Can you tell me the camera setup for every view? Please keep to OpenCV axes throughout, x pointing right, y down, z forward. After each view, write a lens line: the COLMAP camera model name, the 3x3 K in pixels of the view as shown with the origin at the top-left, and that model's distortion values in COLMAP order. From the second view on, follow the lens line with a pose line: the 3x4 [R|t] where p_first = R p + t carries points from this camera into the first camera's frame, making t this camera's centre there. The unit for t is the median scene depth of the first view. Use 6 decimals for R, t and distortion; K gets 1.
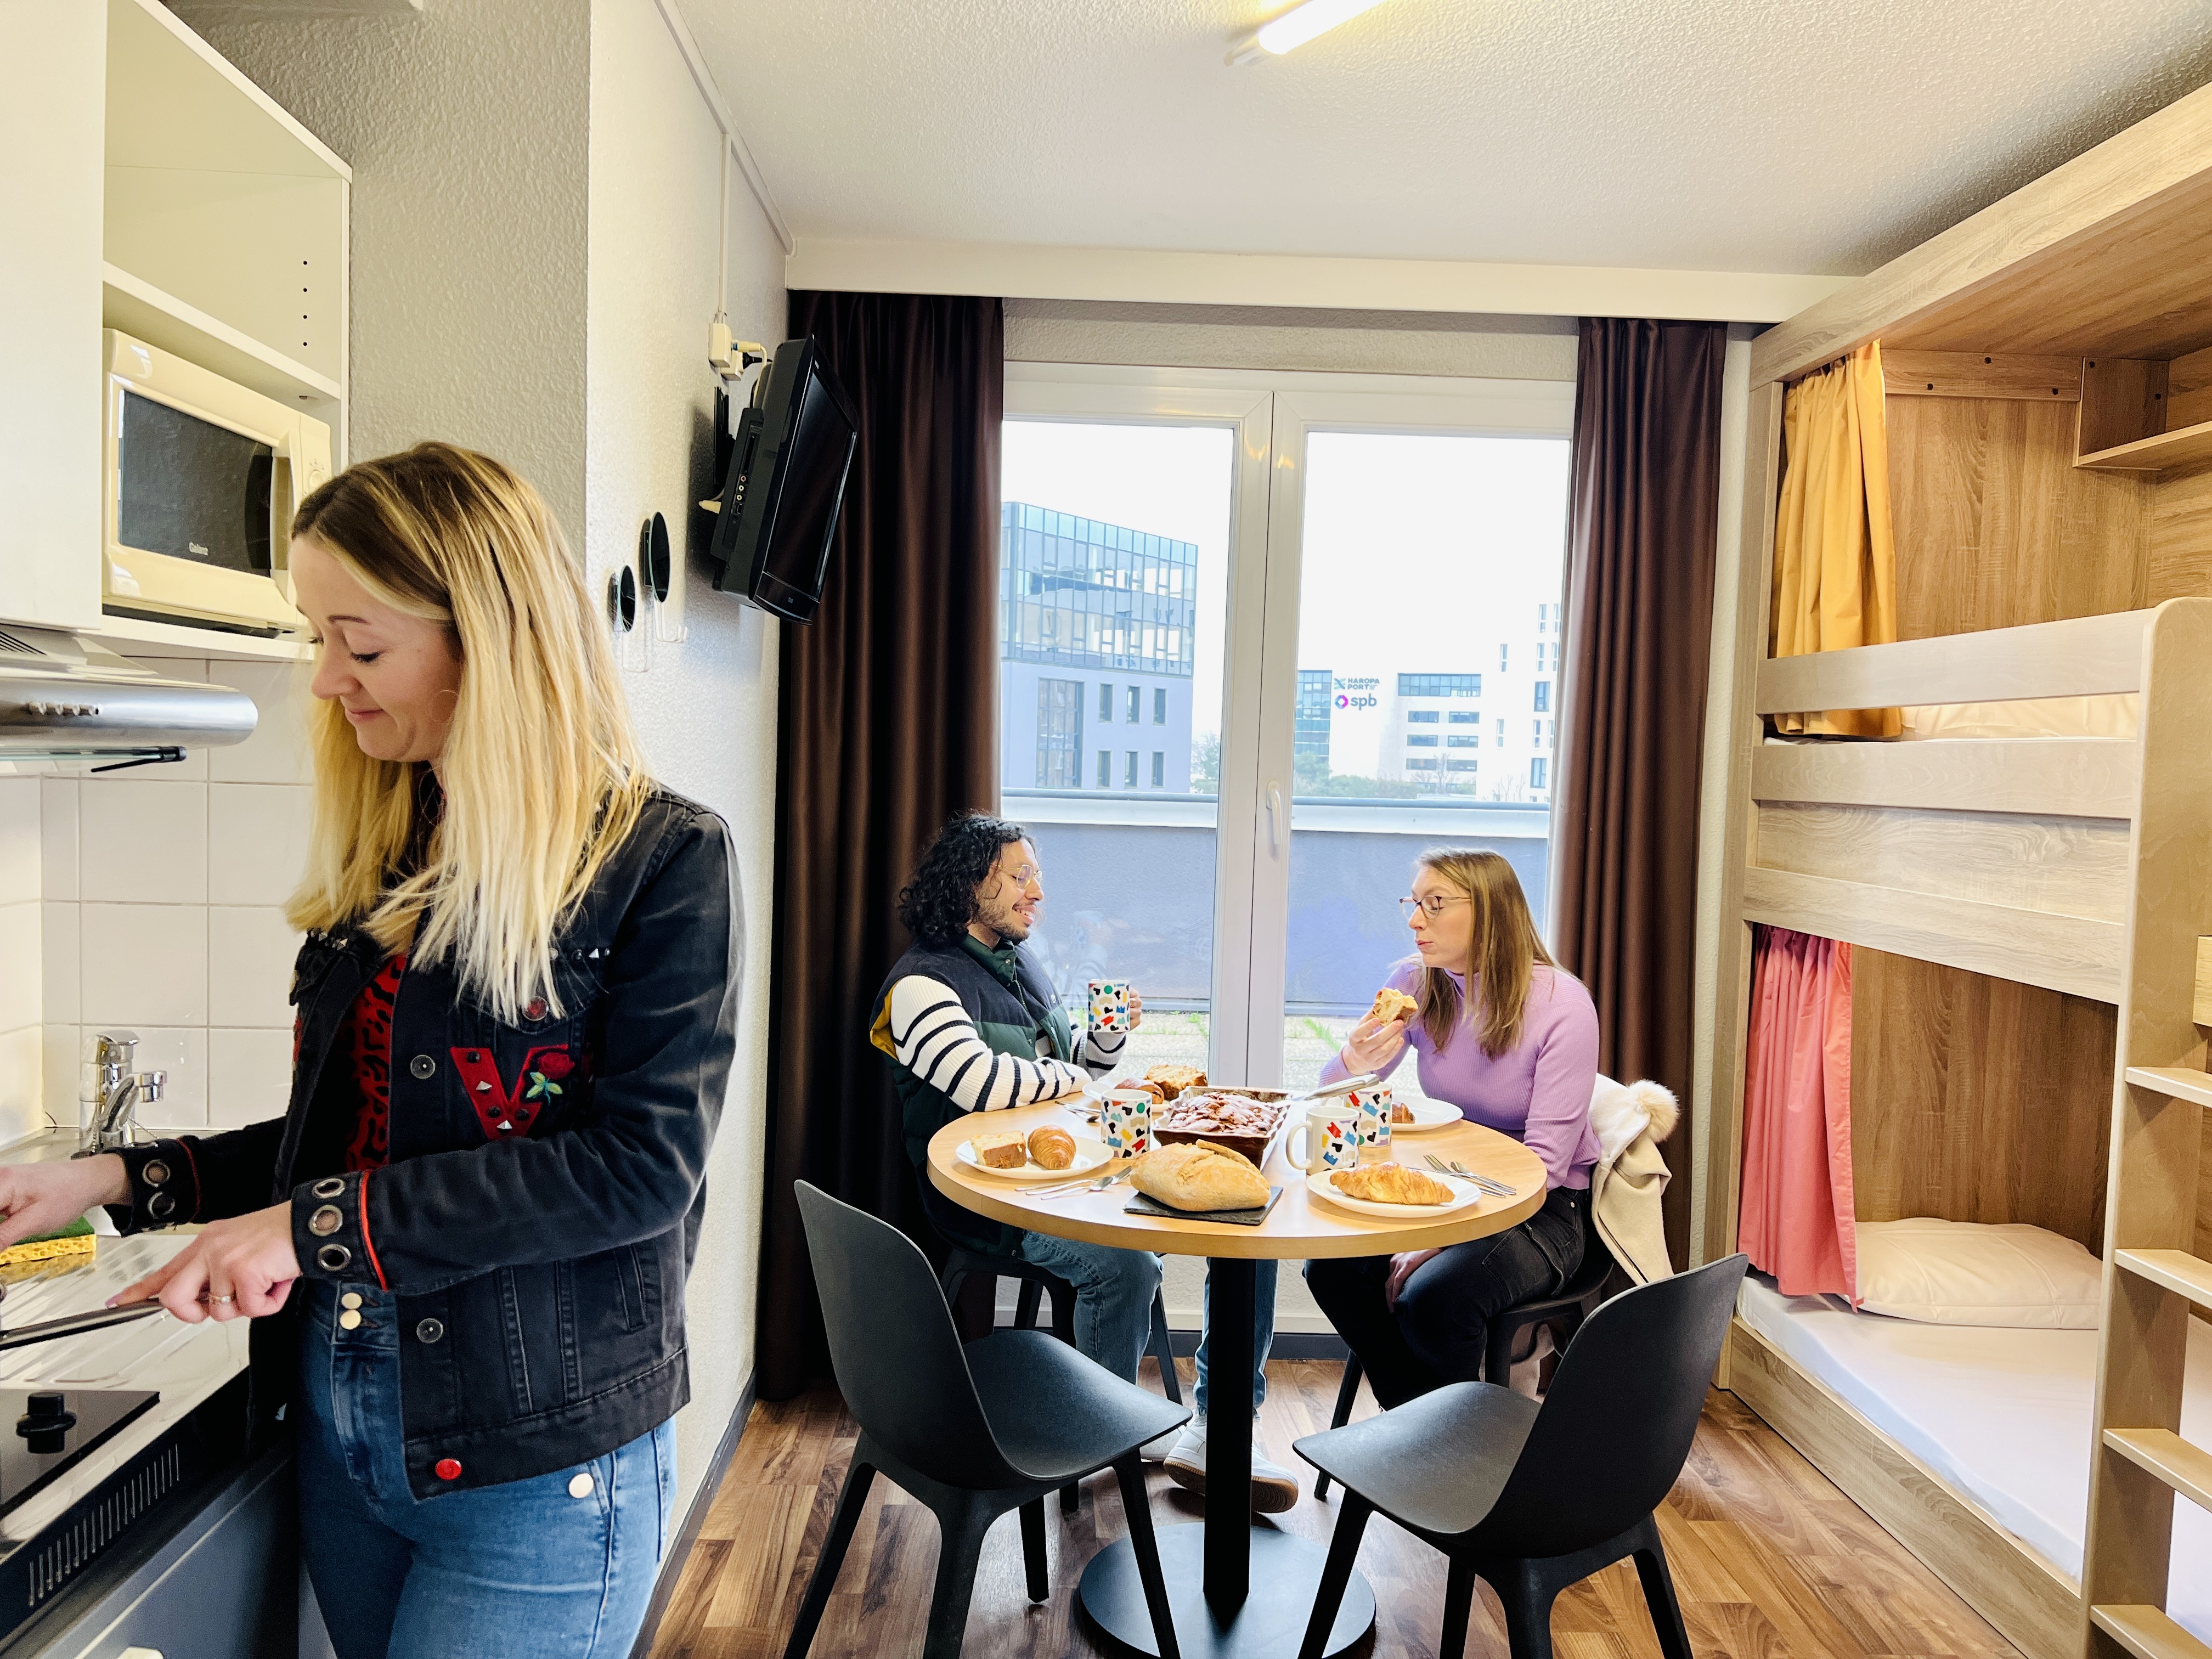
lens RADIAL K [[1662.1, 0, 1090.3], [0, 1662.1, 837.6], [0, 0, 1]] dist [0.047435, -0.047521]
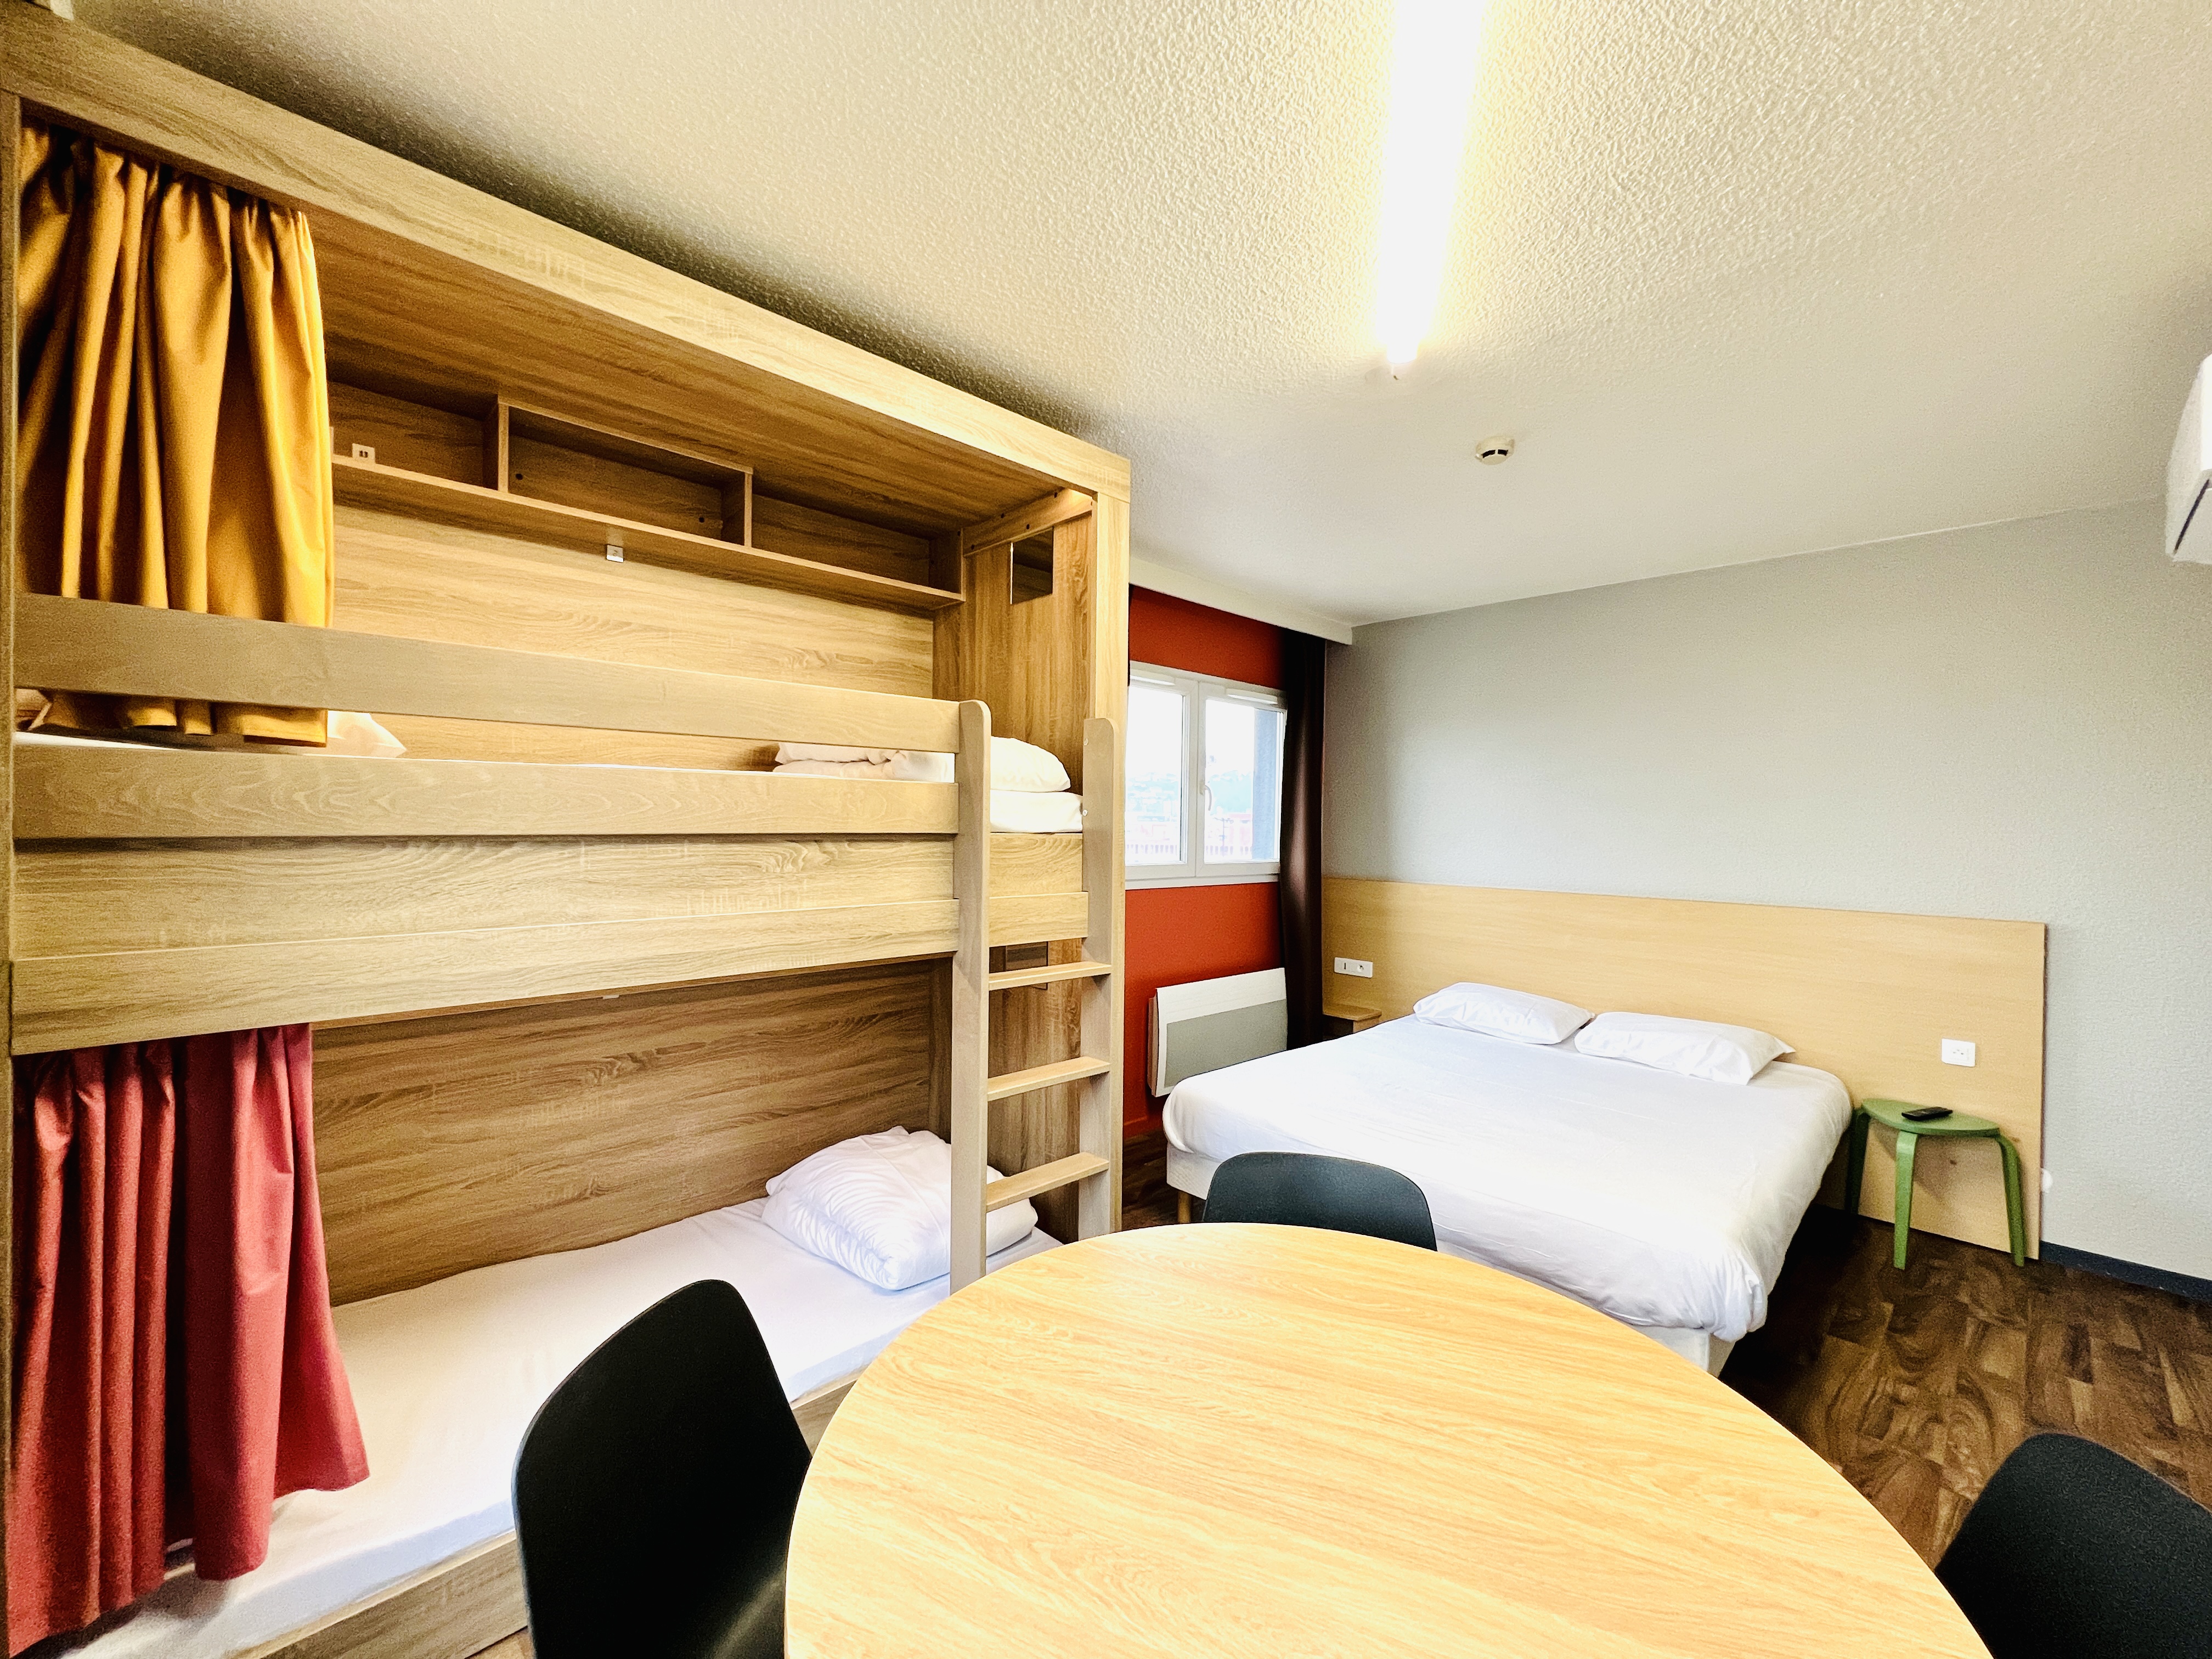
lens RADIAL K [[886.0, 0, 1100.2], [0, 886.0, 822.5], [0, 0, 1]] dist [-0.002316, 0.001599]
pose [[-0.662037, -0.040053, 0.748400, -0.065929], [0.005246, 0.998299, 0.058067, -0.044990], [-0.749453, 0.042369, -0.660701, 0.949584]]
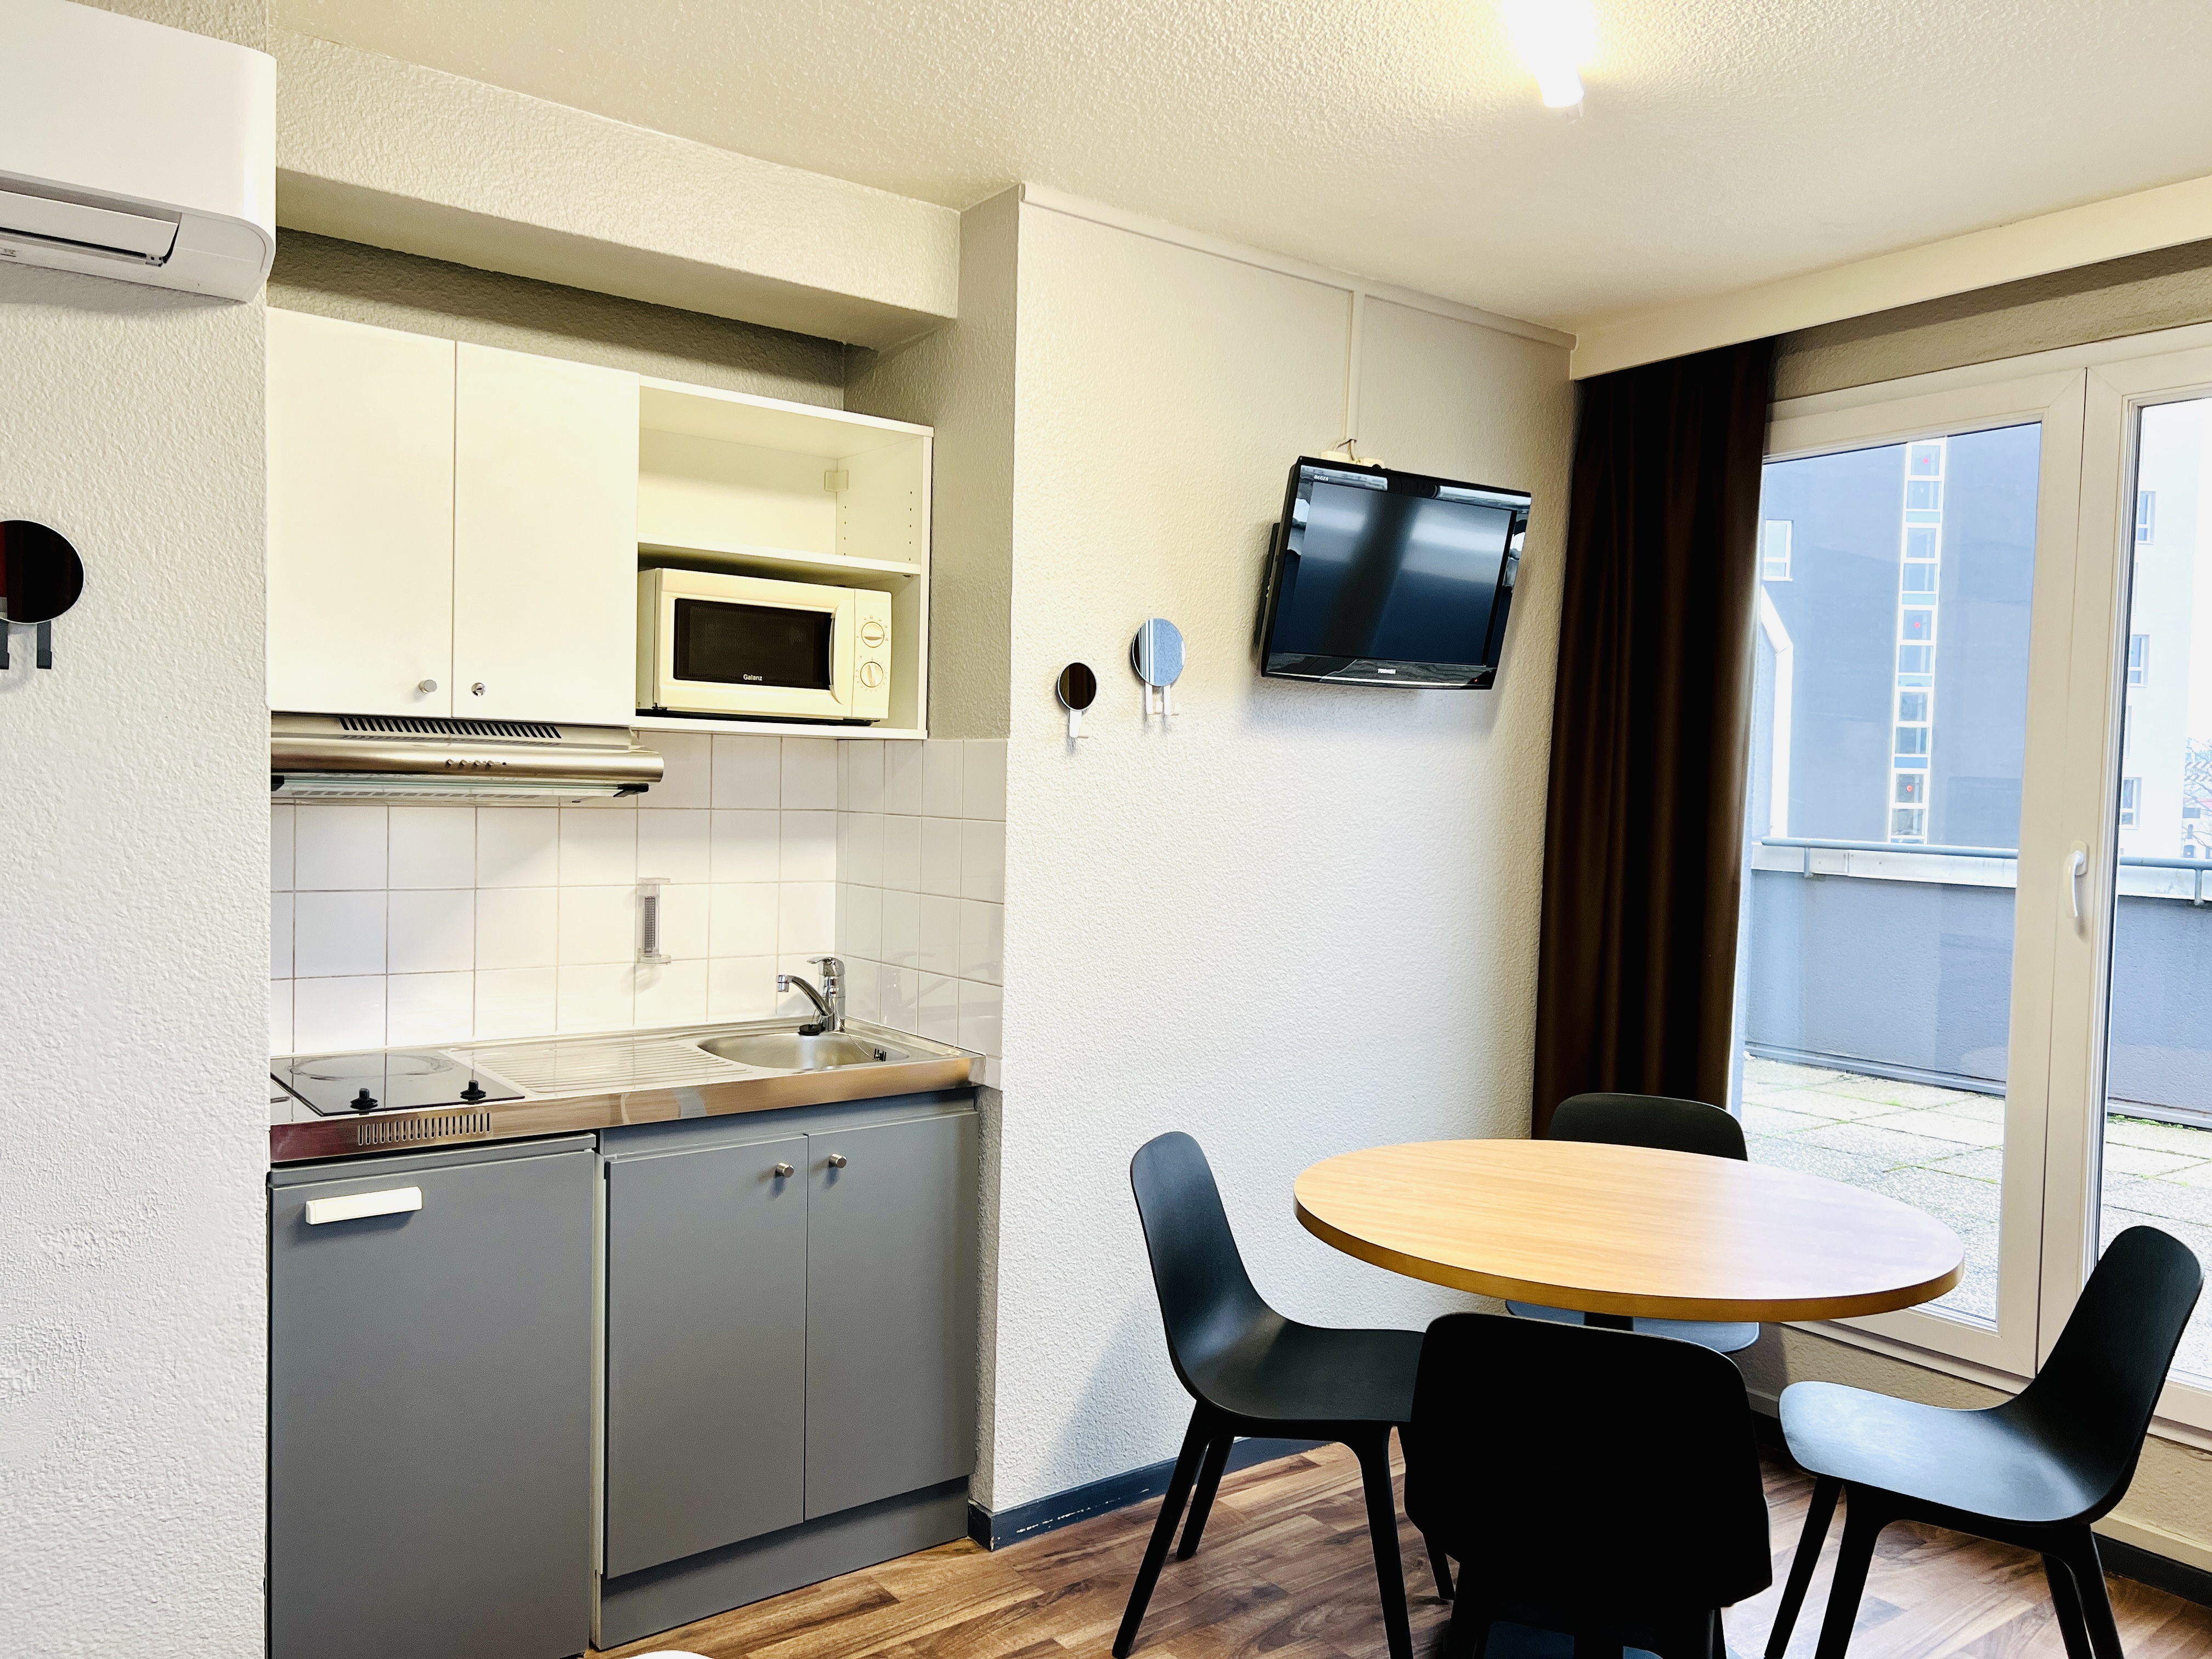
lens RADIAL K [[1662.1, 0, 1105.8], [0, 1662.1, 833.6], [0, 0, 1]] dist [0.047435, -0.047521]
pose [[0.573787, 0.017826, -0.818811, 0.536929], [-0.054508, 0.998378, -0.016462, 0.001938], [0.817189, 0.054077, 0.573828, 0.143260]]
